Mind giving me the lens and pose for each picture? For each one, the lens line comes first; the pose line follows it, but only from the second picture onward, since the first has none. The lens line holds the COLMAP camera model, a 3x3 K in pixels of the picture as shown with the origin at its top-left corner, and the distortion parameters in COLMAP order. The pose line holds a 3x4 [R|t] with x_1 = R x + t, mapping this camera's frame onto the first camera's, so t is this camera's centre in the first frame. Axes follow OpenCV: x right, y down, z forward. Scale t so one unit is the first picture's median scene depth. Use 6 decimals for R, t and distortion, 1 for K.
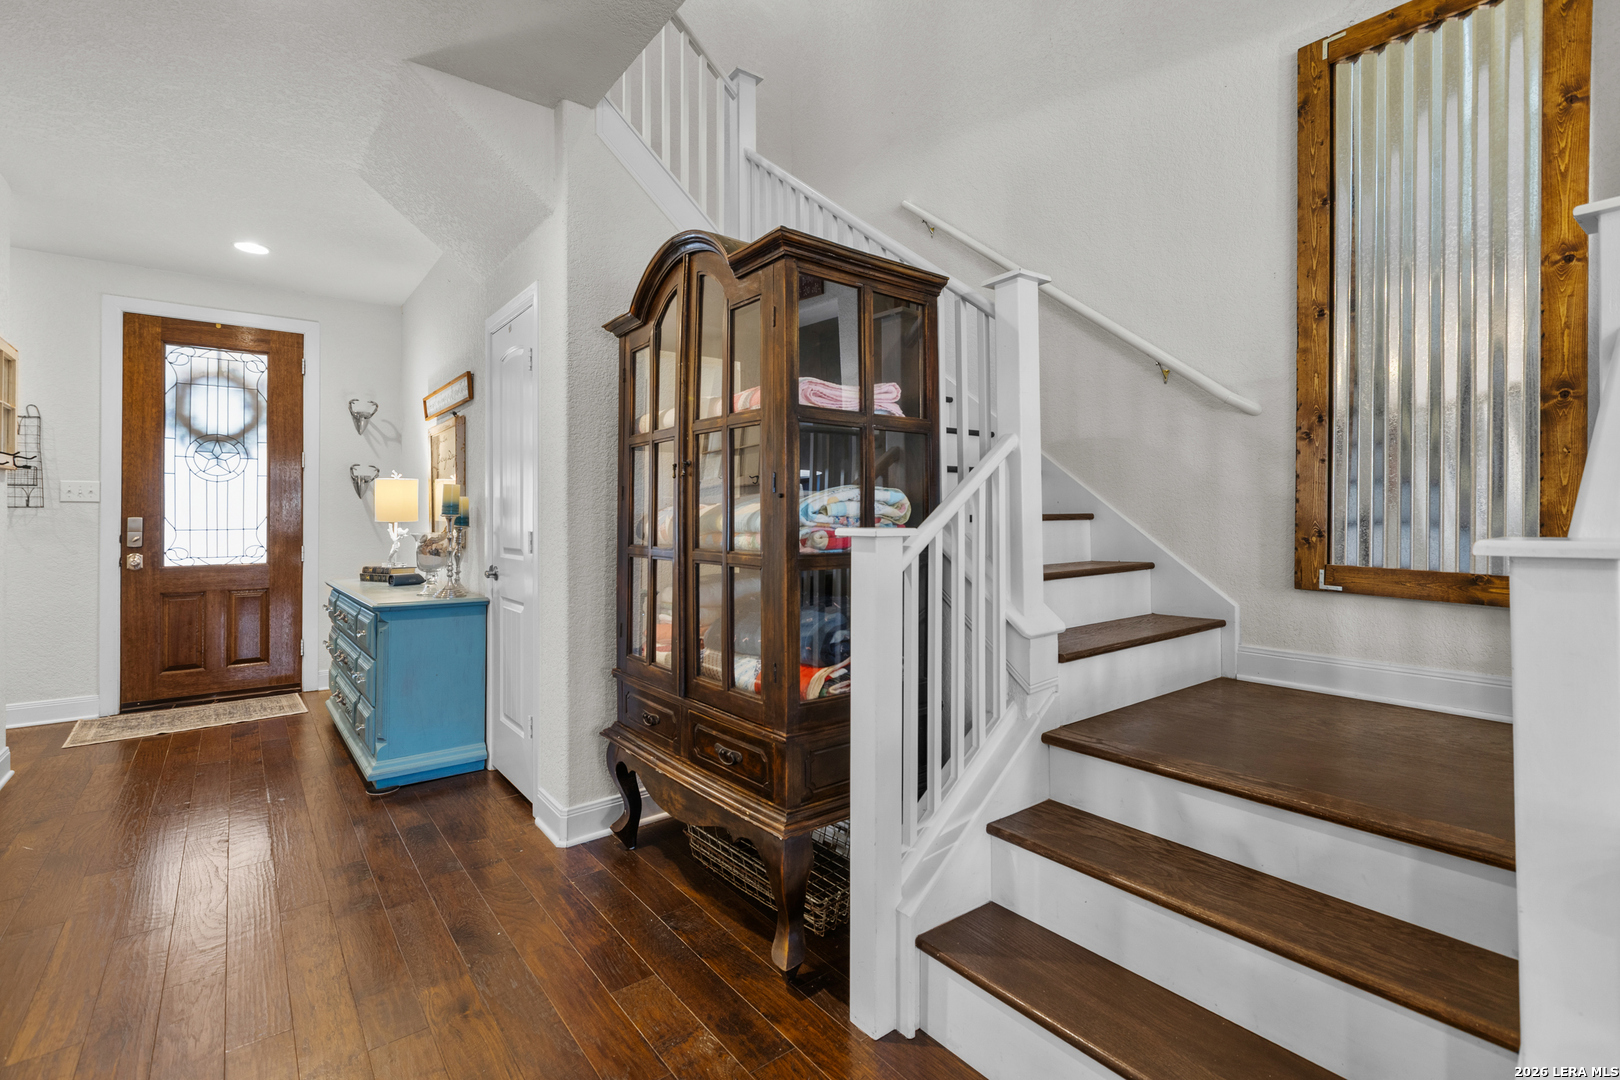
lens RADIAL K [[716.5, 0, 812.1], [0, 716.5, 517.0], [0, 0, 1]] dist [0.001495, 0.000724]
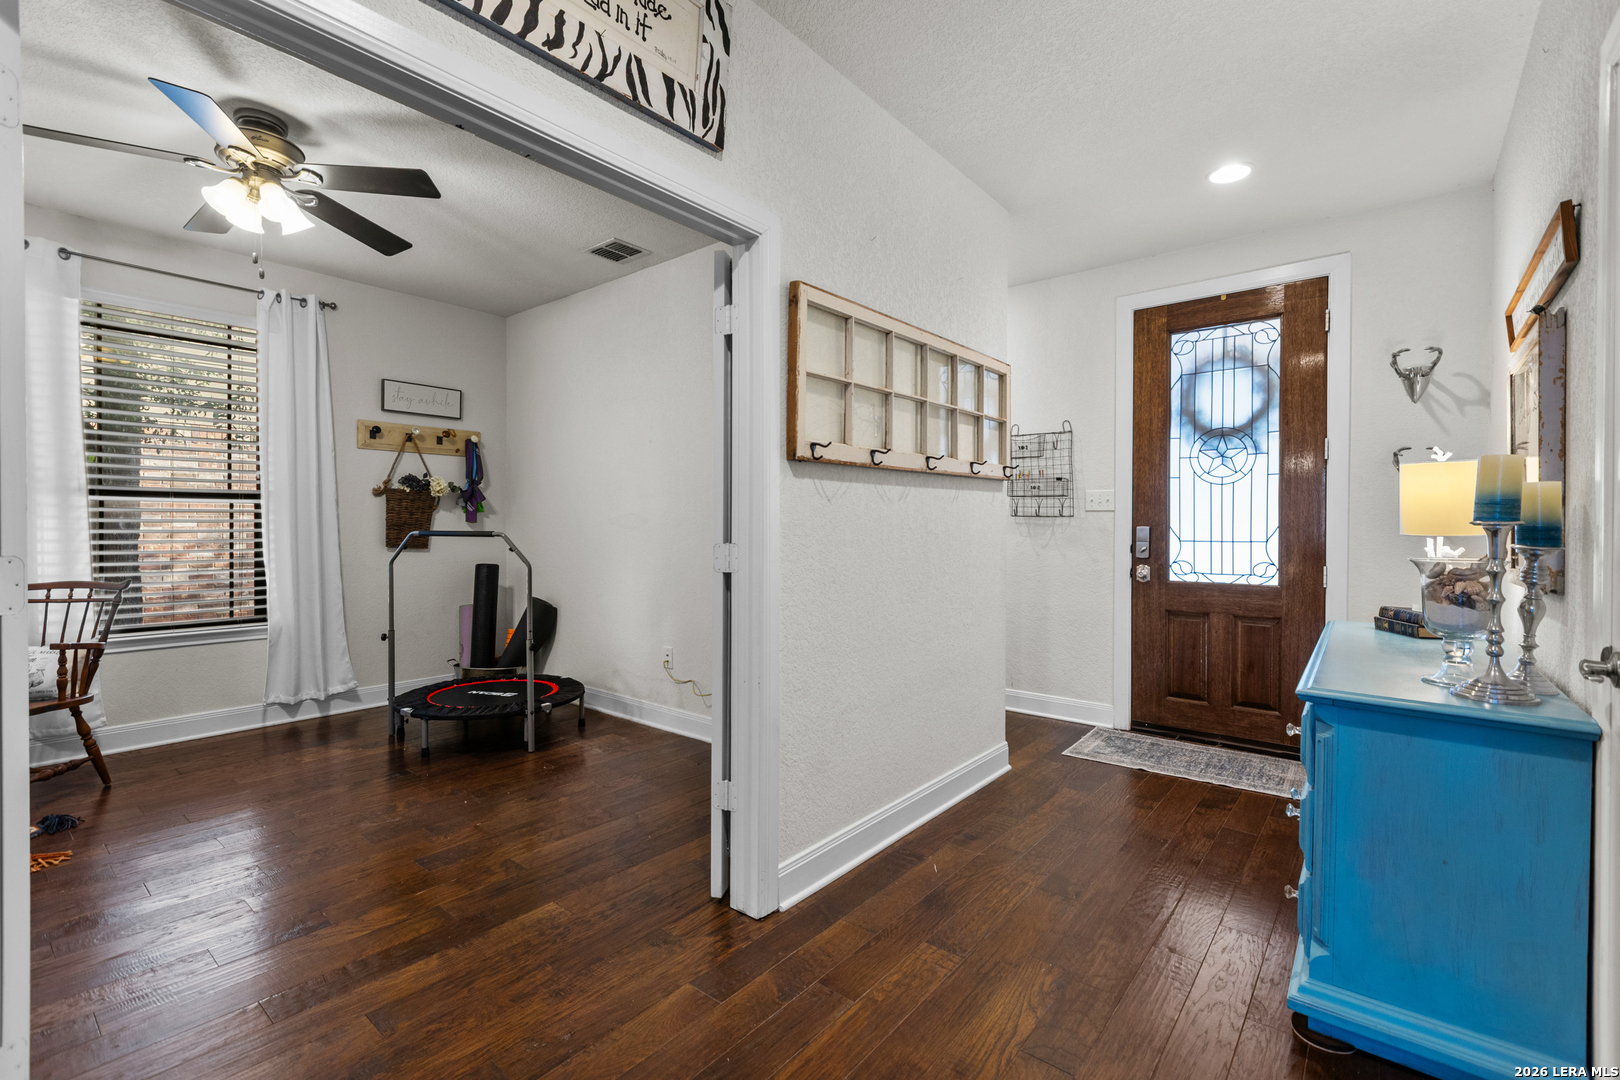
lens RADIAL K [[716.5, 0, 797.4], [0, 716.5, 530.1], [0, 0, 1]] dist [0.001495, 0.000724]
pose [[0.198997, 0.008157, -0.979966, -0.108365], [-0.005932, 0.999957, 0.007119, 0.001241], [0.979982, 0.004396, 0.199037, 0.356005]]
